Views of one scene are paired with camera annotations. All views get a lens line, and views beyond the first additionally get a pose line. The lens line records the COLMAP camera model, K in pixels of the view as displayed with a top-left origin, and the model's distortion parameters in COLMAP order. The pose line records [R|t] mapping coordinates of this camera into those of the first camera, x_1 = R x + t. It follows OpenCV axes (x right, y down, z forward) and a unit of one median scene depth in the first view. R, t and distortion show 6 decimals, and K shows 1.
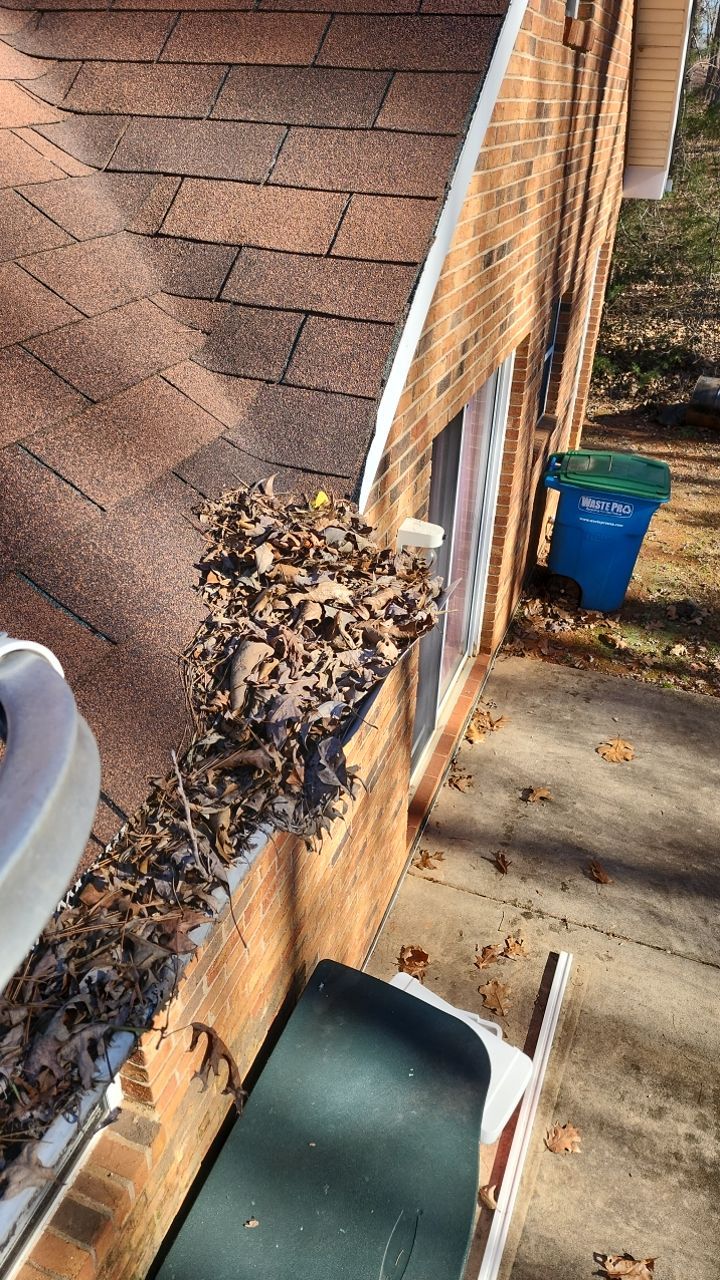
lens RADIAL K [[812.7, 0, 397.1], [0, 812.7, 658.1], [0, 0, 1]] dist [0.028788, -0.000648]
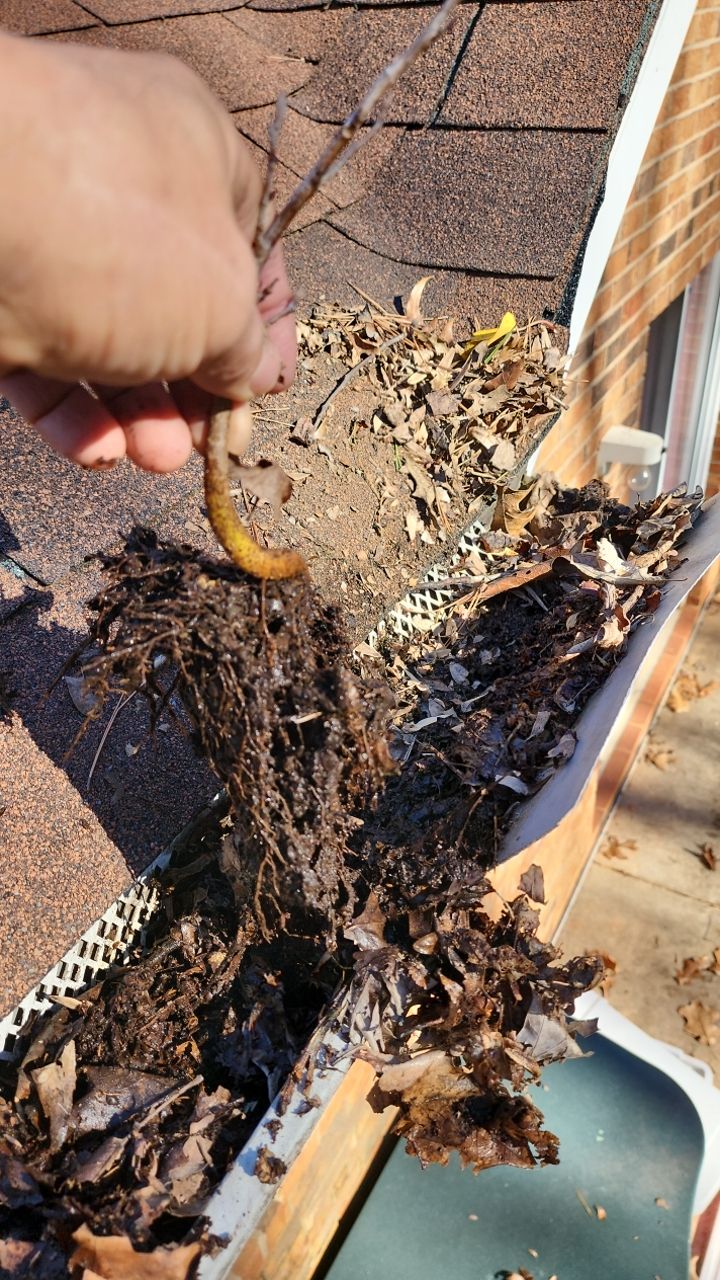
lens RADIAL K [[812.7, 0, 397.1], [0, 812.7, 658.1], [0, 0, 1]] dist [0.028788, -0.000648]
pose [[0.976953, 0.026687, -0.211779, -0.034558], [-0.013218, 0.997813, 0.064763, -0.005604], [0.213044, -0.060471, 0.975169, 0.395793]]
